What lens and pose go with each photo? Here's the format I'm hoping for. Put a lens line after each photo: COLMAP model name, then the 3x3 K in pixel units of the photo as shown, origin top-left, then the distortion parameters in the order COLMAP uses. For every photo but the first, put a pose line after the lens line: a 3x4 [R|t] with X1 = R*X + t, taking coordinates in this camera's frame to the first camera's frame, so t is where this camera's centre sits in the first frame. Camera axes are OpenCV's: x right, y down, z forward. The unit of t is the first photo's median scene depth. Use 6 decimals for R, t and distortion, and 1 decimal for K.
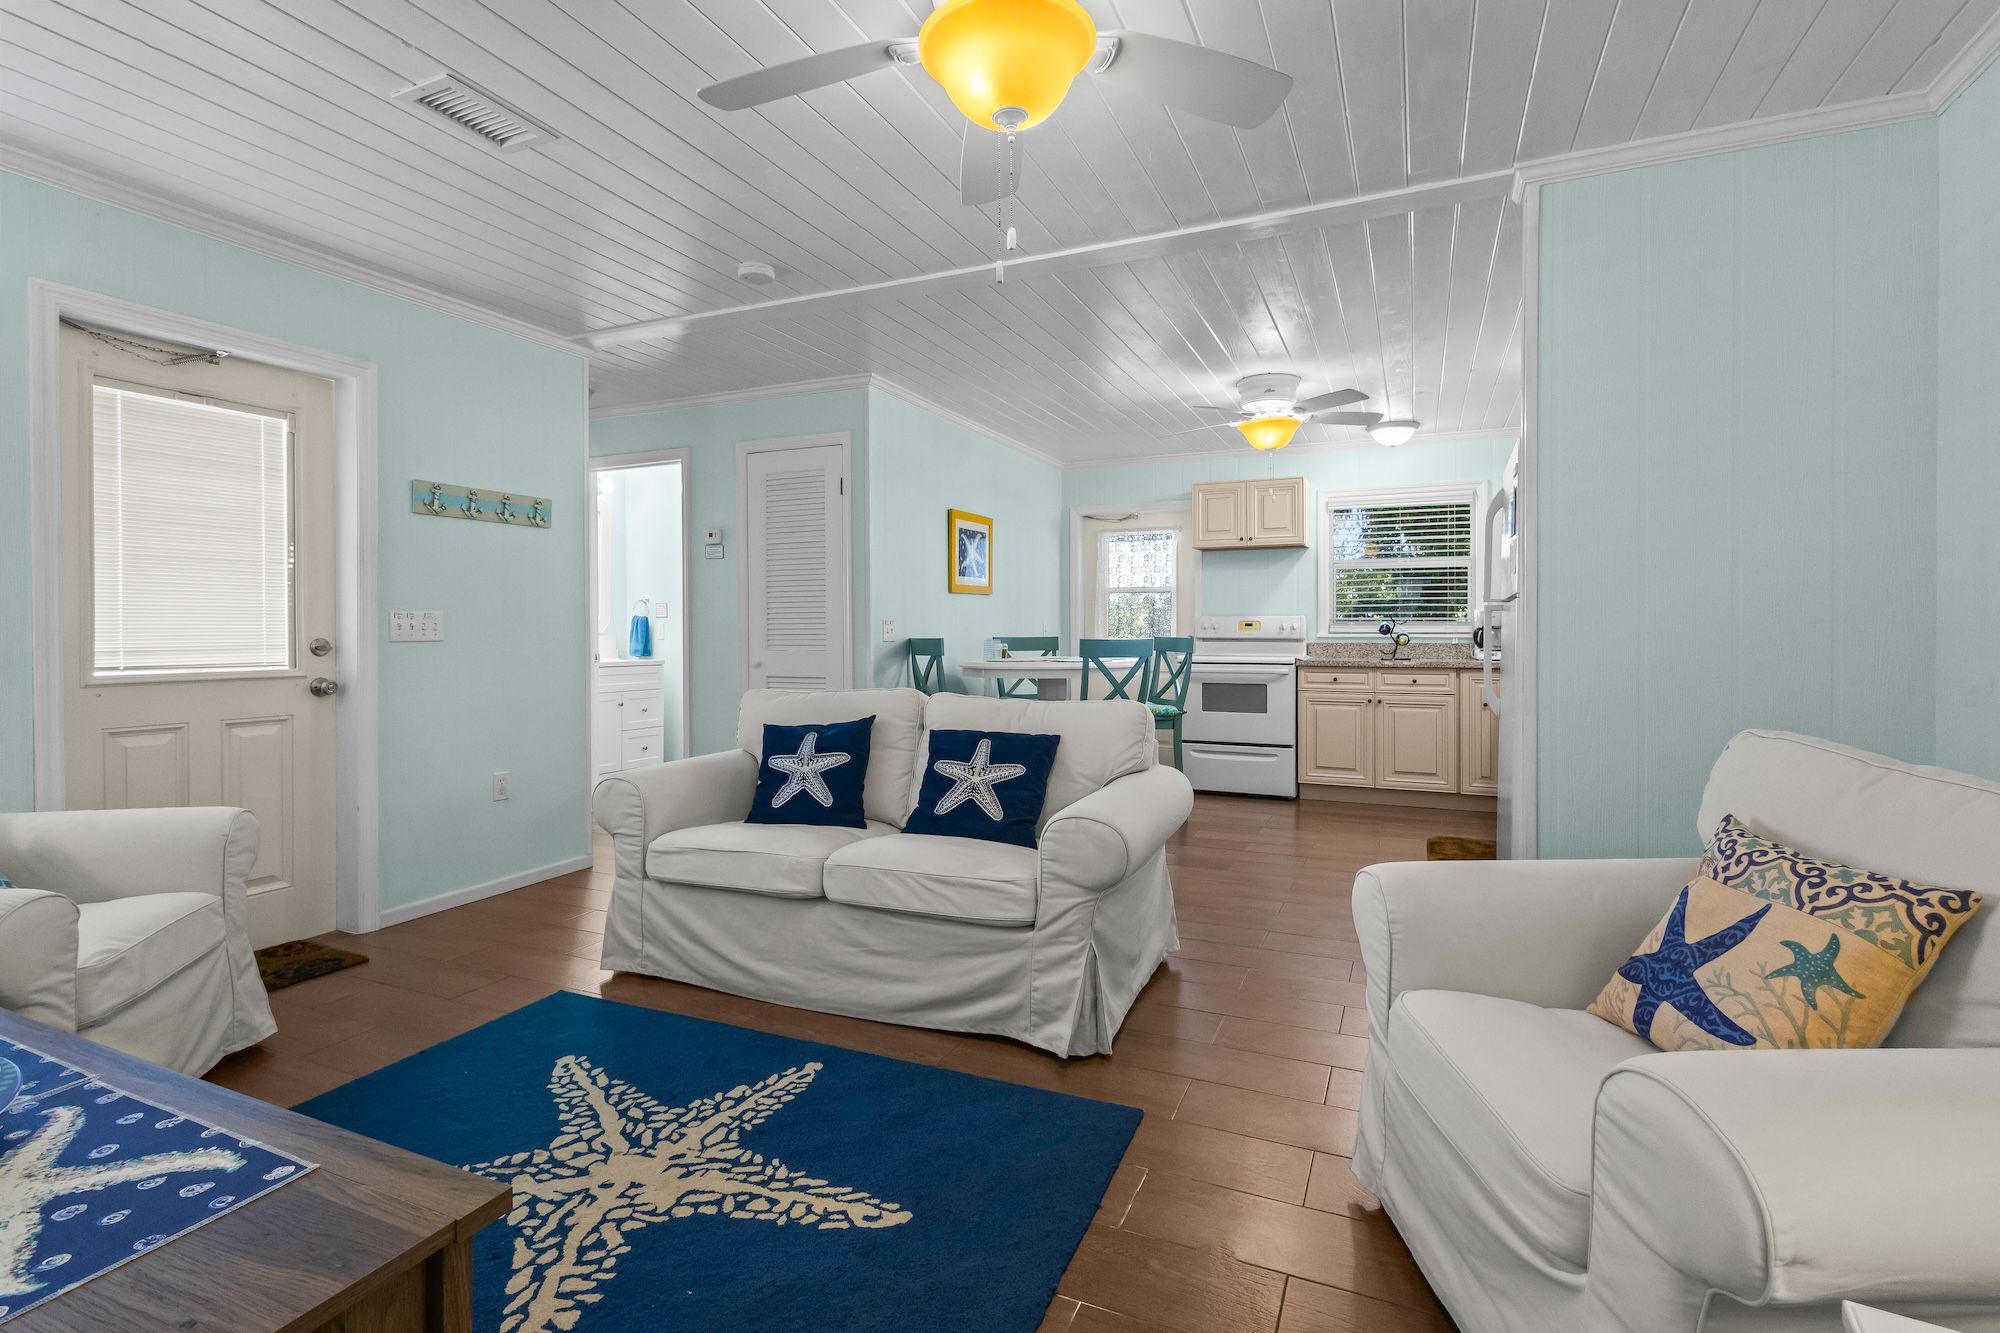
lens RADIAL K [[931.3, 0, 1002.1], [0, 931.3, 635.3], [0, 0, 1]] dist [0.000579, 0.000111]
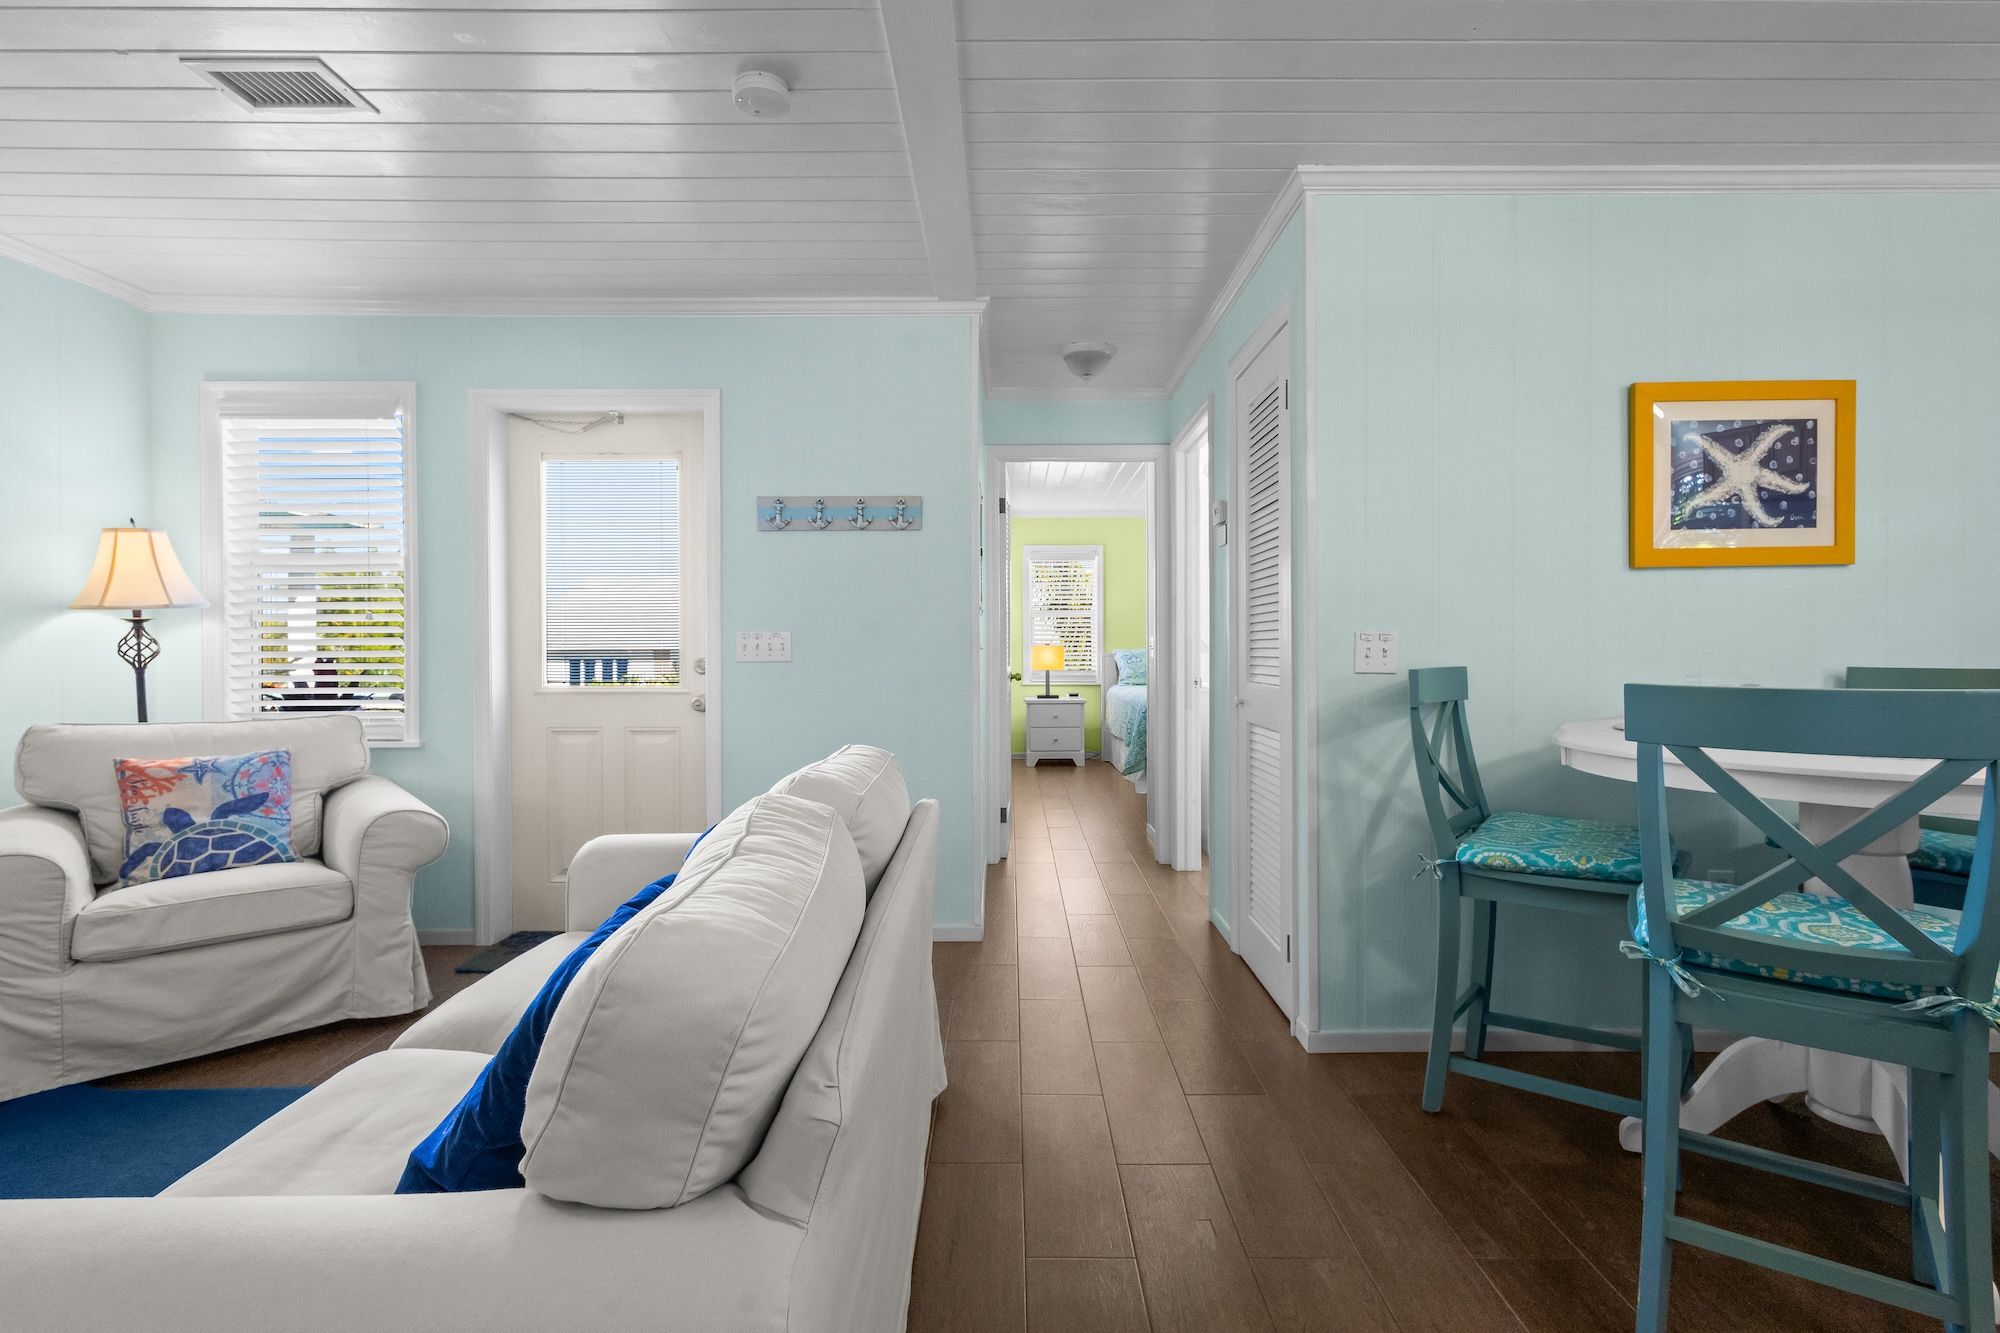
lens RADIAL K [[931.3, 0, 1002.1], [0, 931.3, 635.3], [0, 0, 1]] dist [0.000579, 0.000111]
pose [[0.406338, -0.006867, -0.913697, 0.331859], [-0.001981, 0.999963, -0.008396, -0.012036], [0.913720, 0.005222, 0.406310, 0.752732]]
